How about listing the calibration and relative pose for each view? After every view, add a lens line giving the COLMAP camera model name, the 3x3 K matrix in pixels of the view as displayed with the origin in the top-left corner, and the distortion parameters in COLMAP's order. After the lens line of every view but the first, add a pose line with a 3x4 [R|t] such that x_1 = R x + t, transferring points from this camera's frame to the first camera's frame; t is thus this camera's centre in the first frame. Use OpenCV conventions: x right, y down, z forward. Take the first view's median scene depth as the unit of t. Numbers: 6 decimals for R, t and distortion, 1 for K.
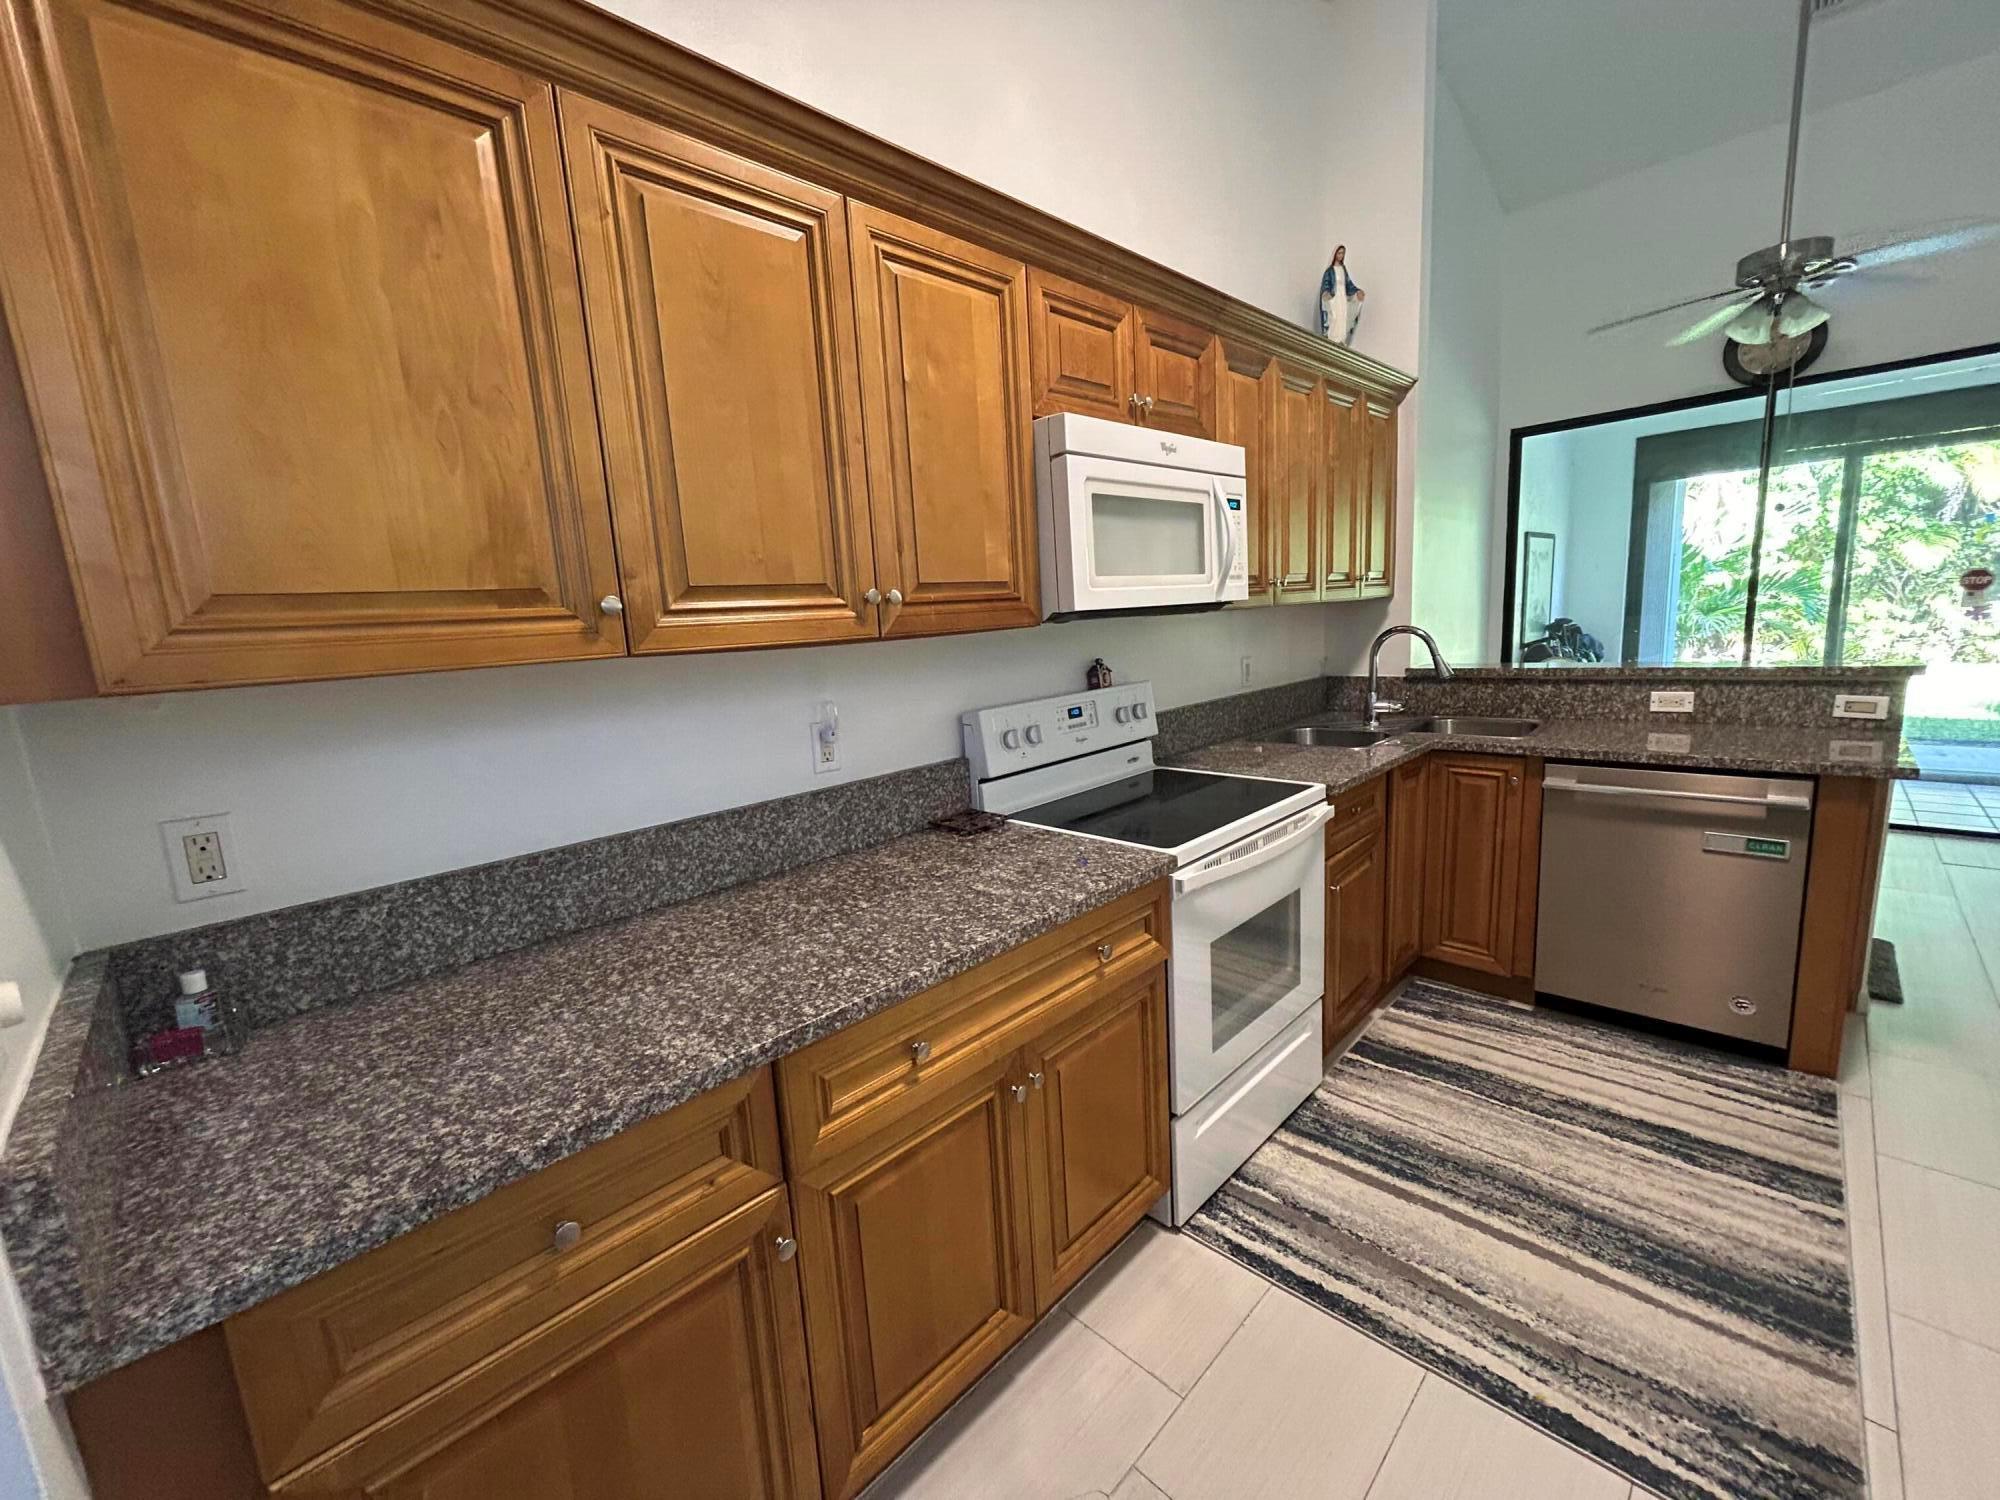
lens RADIAL K [[791.9, 0, 998.4], [0, 791.9, 769.7], [0, 0, 1]] dist [-0.000832, -0.003601]
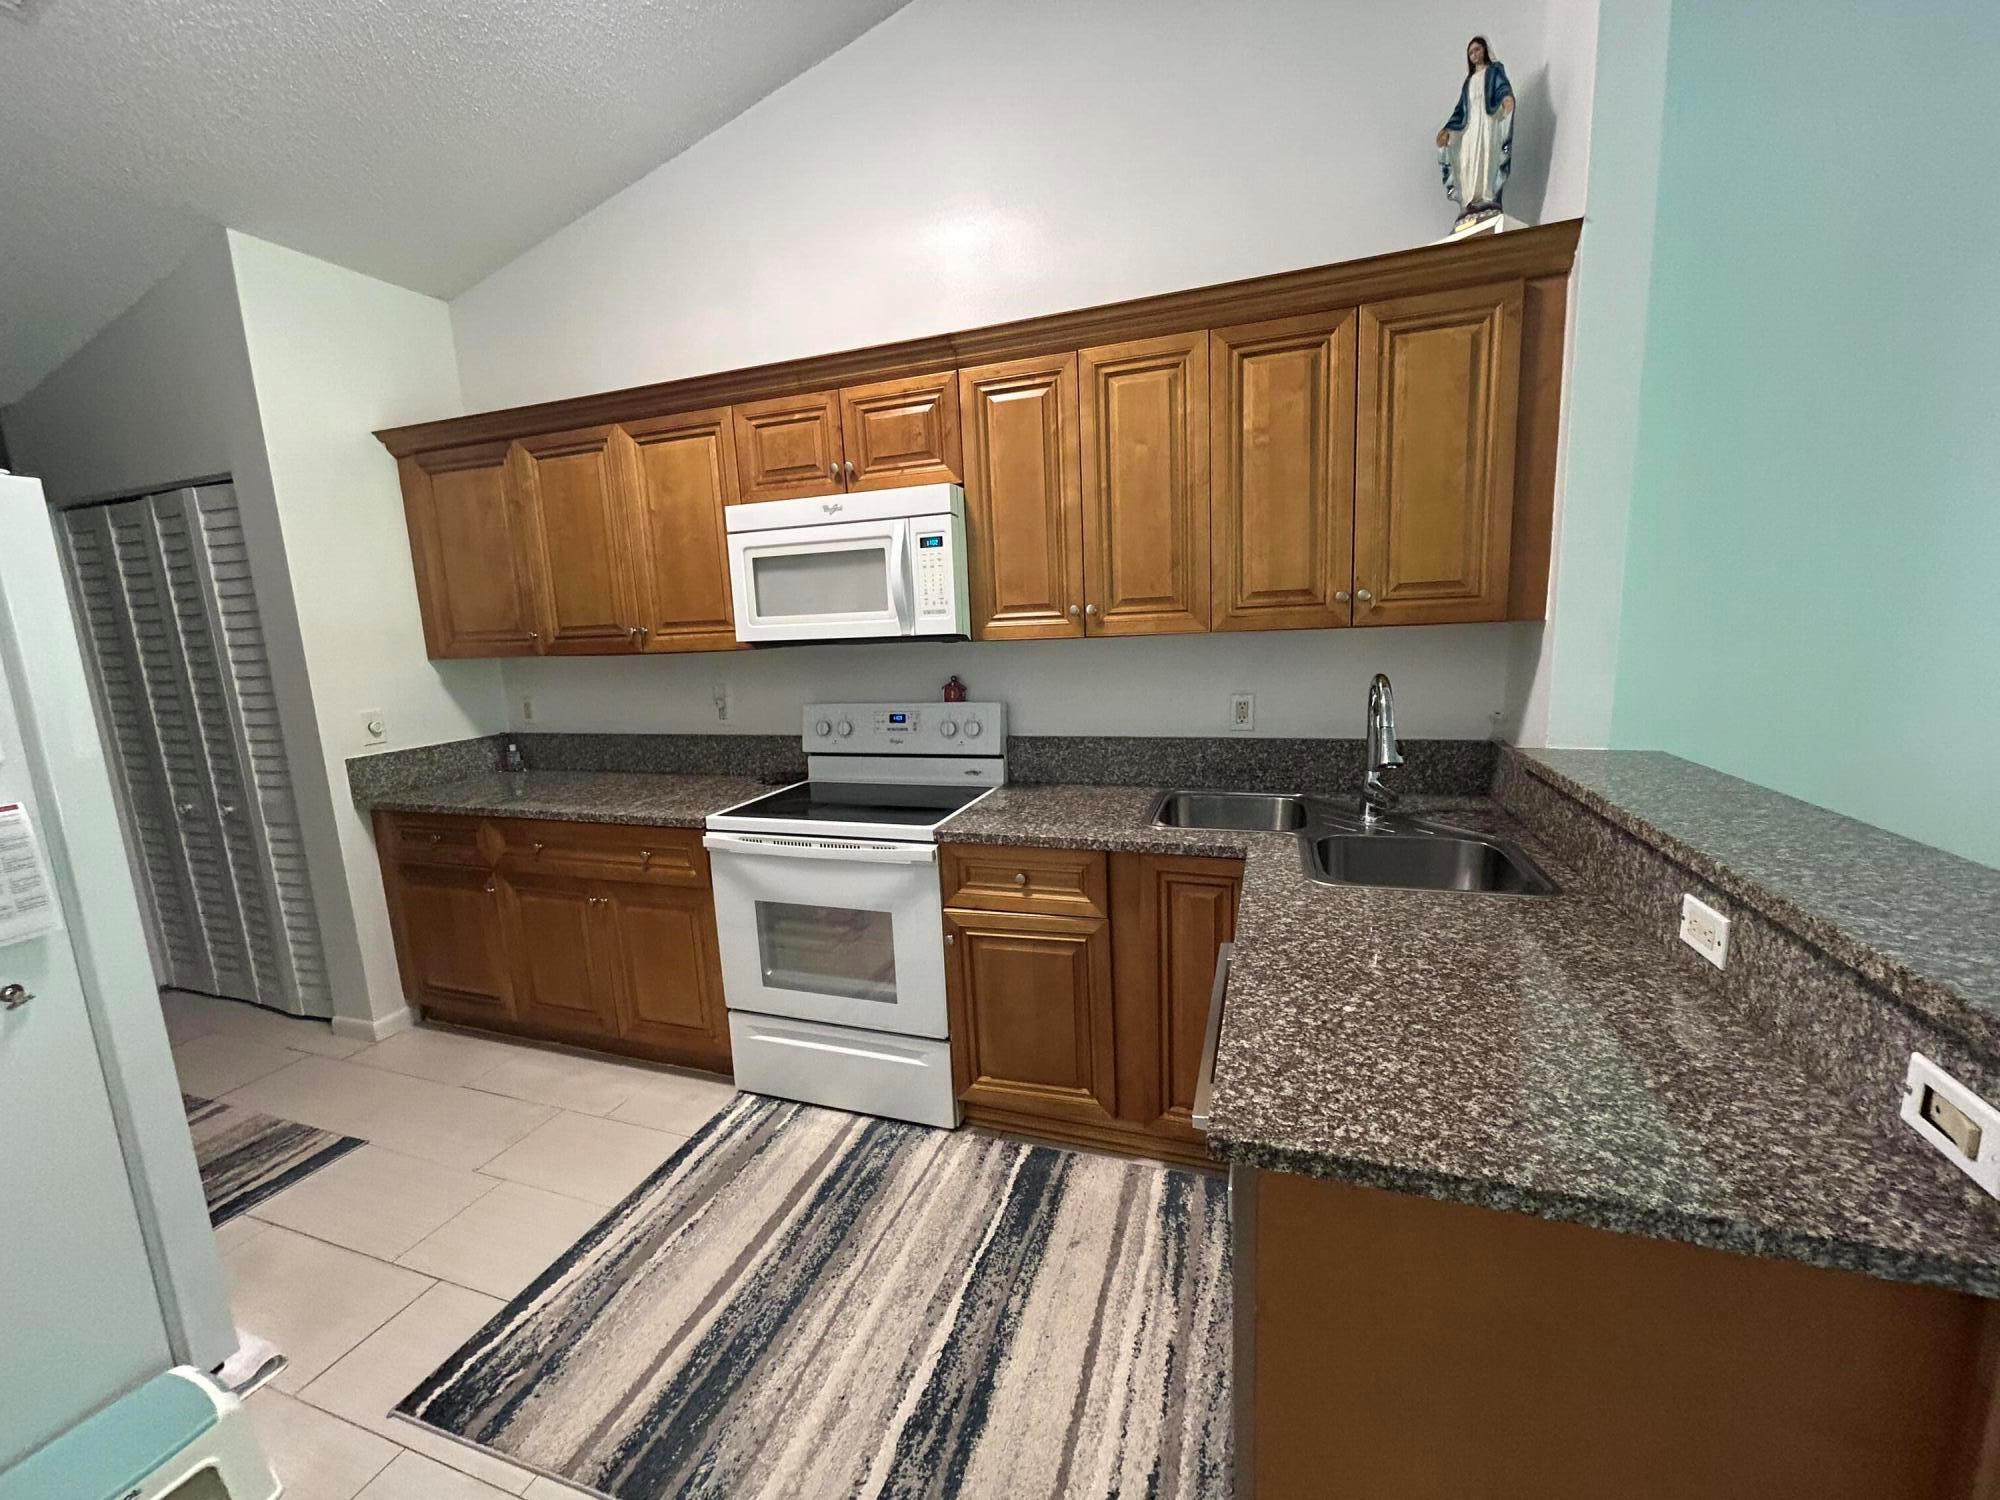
lens RADIAL K [[803.7, 0, 1002.6], [0, 803.7, 772.7], [0, 0, 1]] dist [-0.006242, 0.004539]
pose [[0.439576, 0.210756, -0.873129, 1.492971], [-0.155997, 0.975223, 0.156863, -0.249318], [0.884555, 0.067252, 0.461561, 0.698967]]
